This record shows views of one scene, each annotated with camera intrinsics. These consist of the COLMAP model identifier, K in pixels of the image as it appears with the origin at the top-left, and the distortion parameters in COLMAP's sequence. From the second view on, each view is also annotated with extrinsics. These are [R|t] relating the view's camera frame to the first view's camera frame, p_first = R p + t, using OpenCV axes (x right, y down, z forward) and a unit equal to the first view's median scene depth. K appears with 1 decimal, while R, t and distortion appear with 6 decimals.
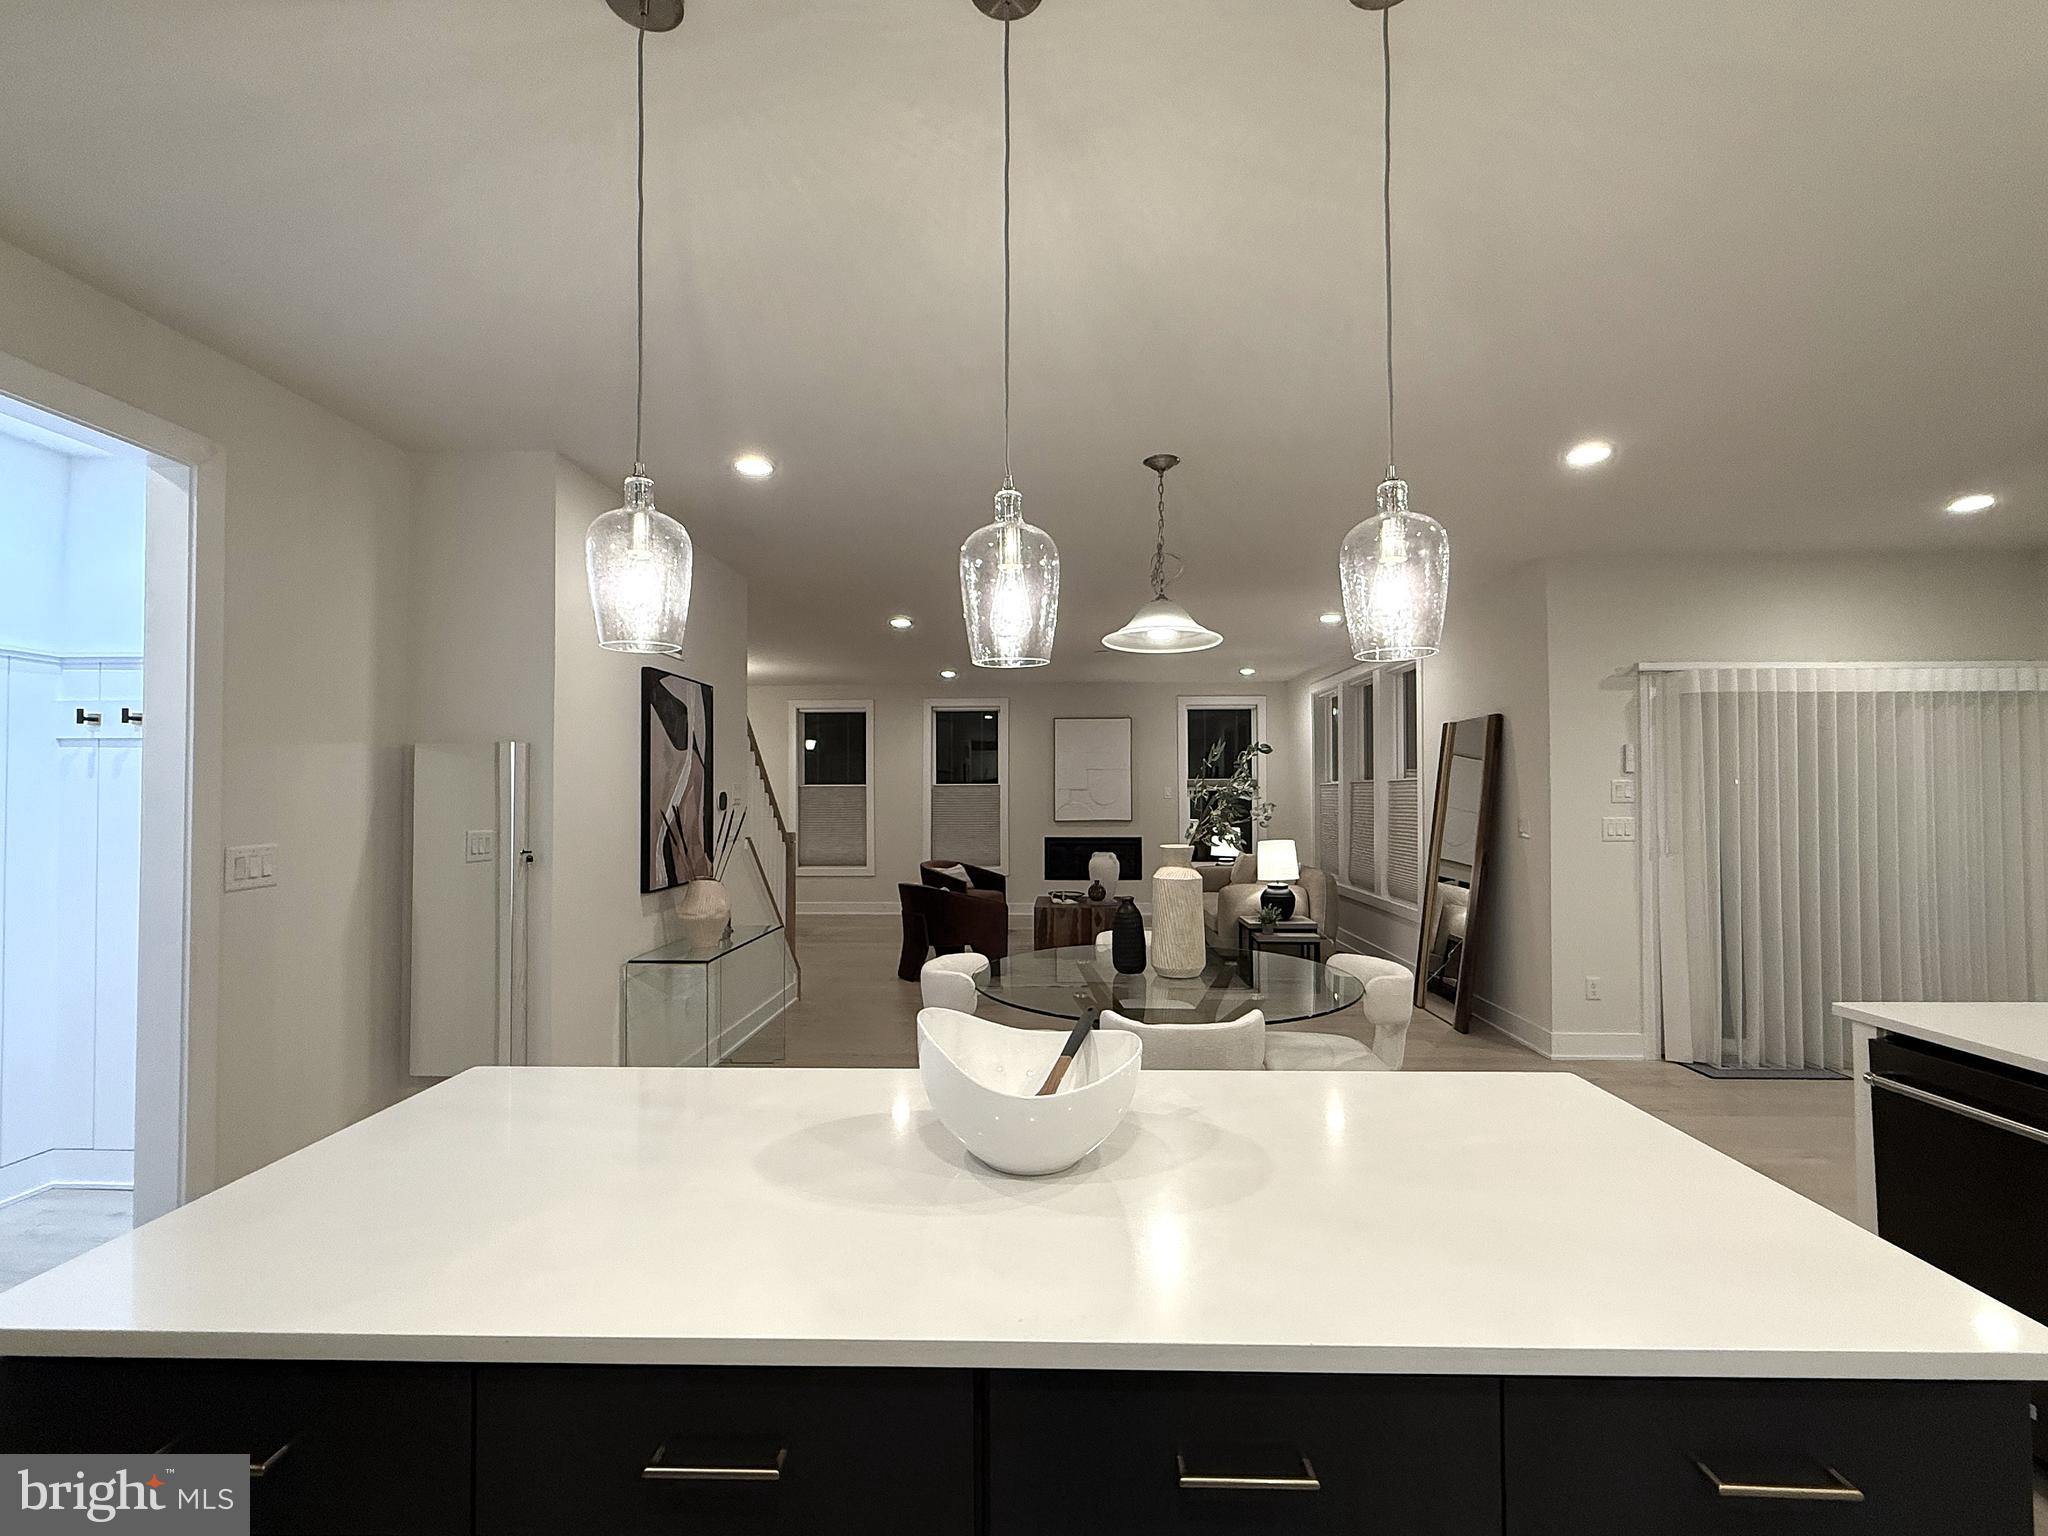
lens RADIAL K [[919.7, 0, 1027.0], [0, 919.7, 775.0], [0, 0, 1]] dist [-0.002923, -0.000335]
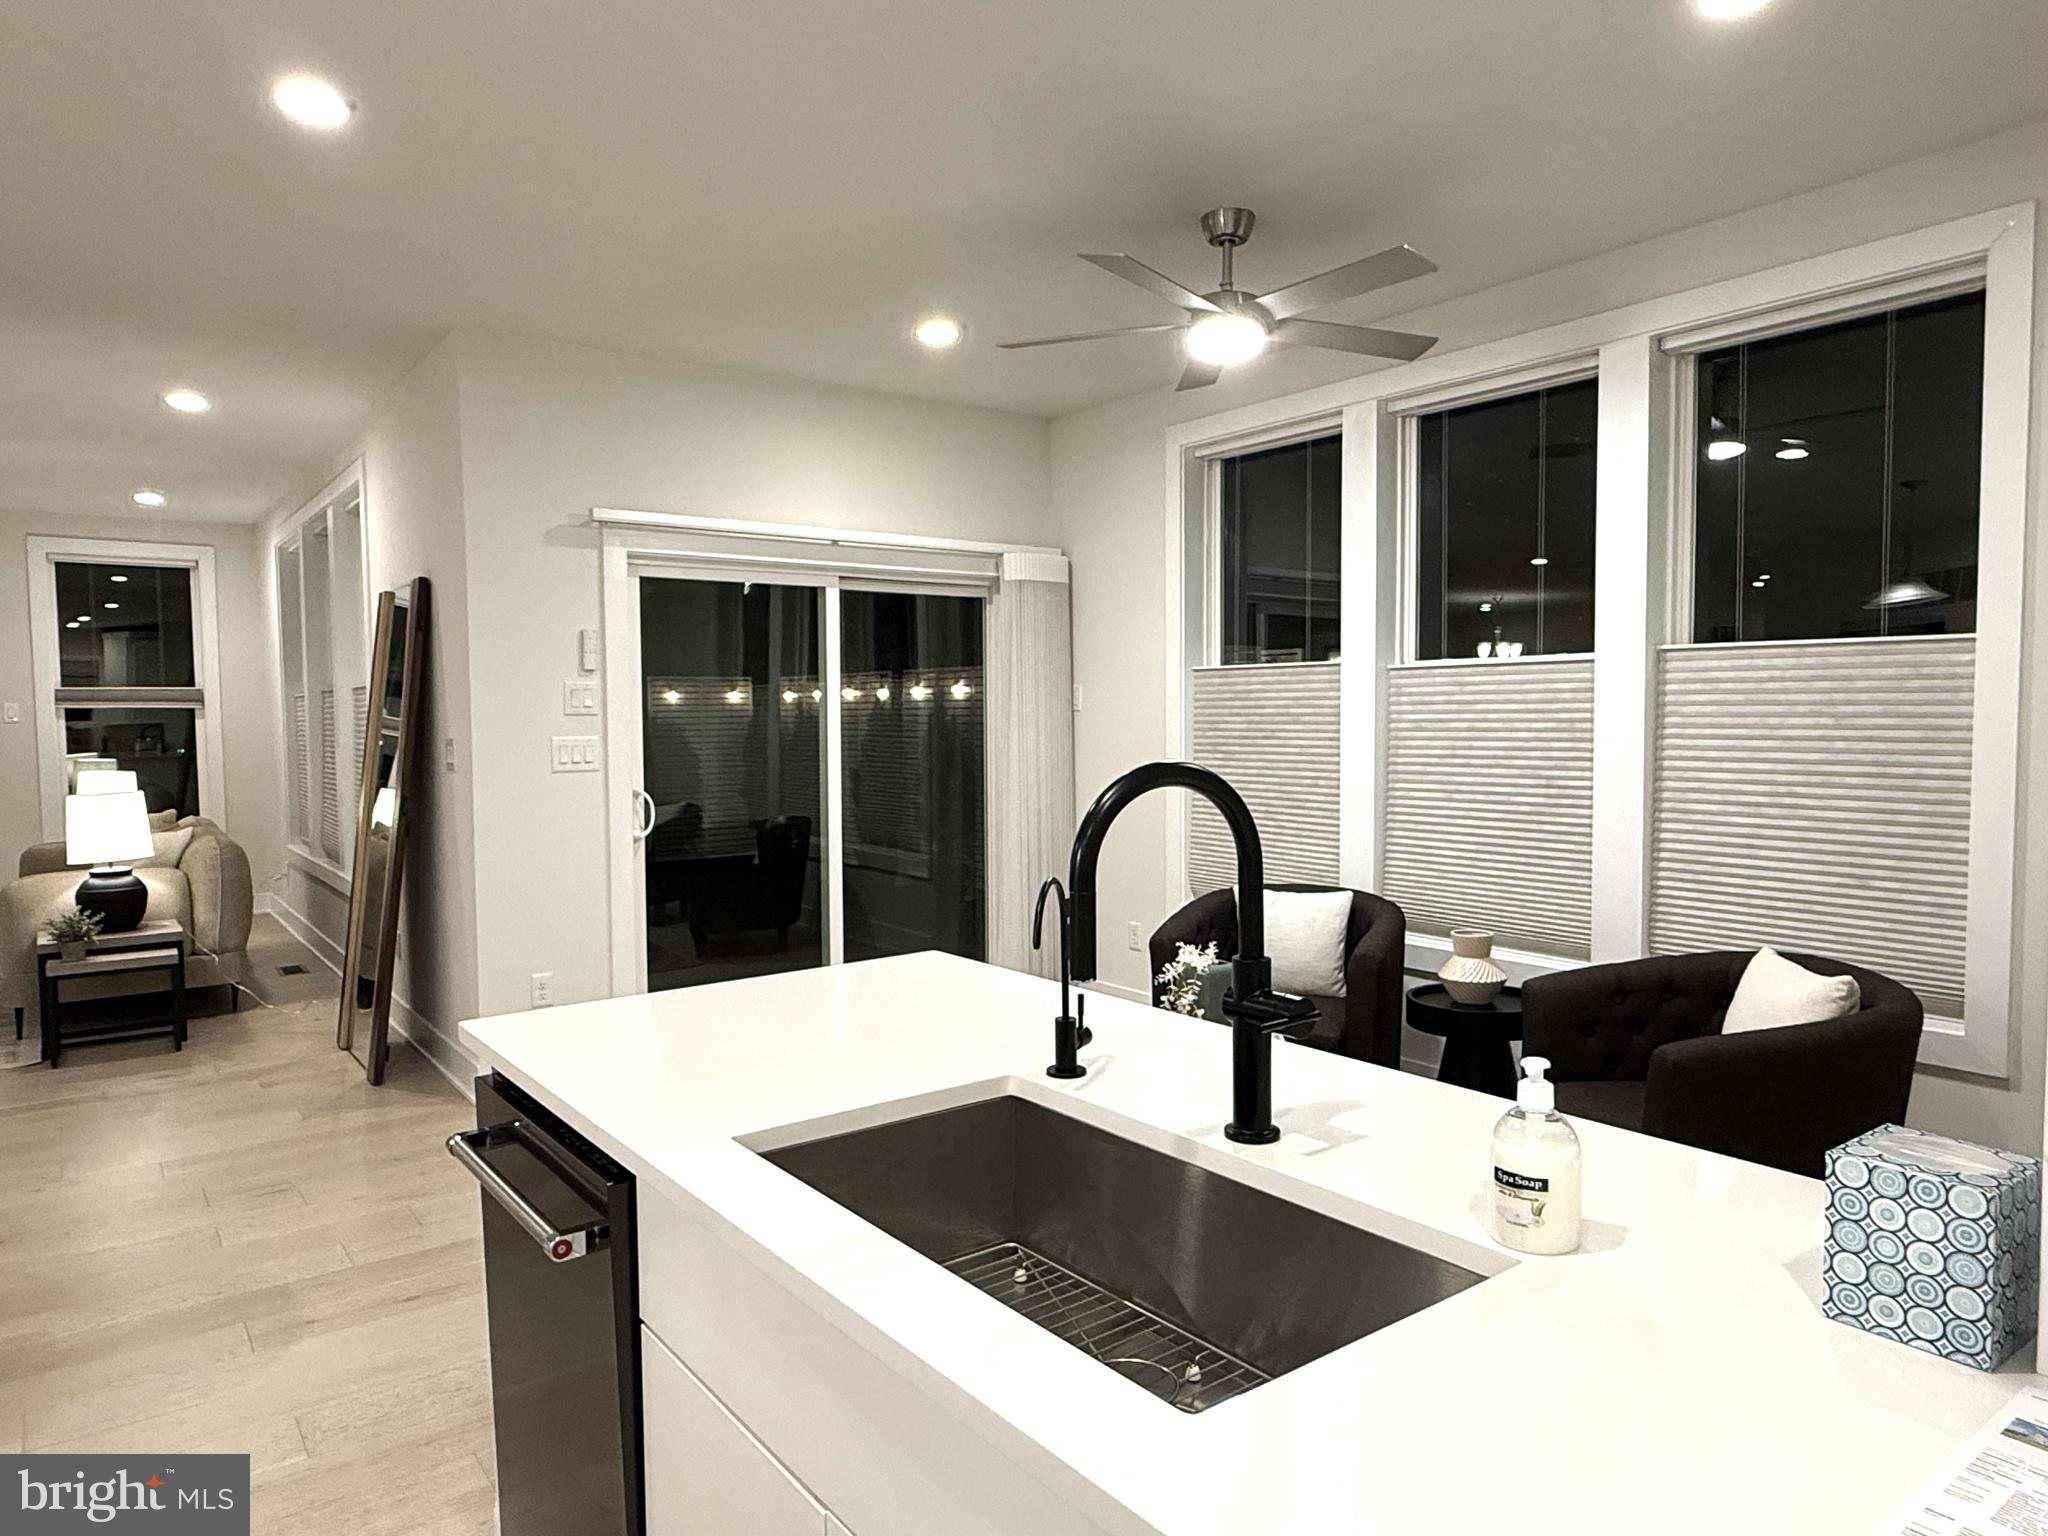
lens RADIAL K [[1290.0, 0, 1024.0], [0, 1290.0, 768.0], [0, 0, 1]] dist [0.004114, 0.001070]
pose [[0.778977, -0.034903, 0.626080, 0.303751], [-0.002702, 0.998254, 0.059013, 0.011995], [-0.627047, -0.047661, 0.777522, 0.049099]]
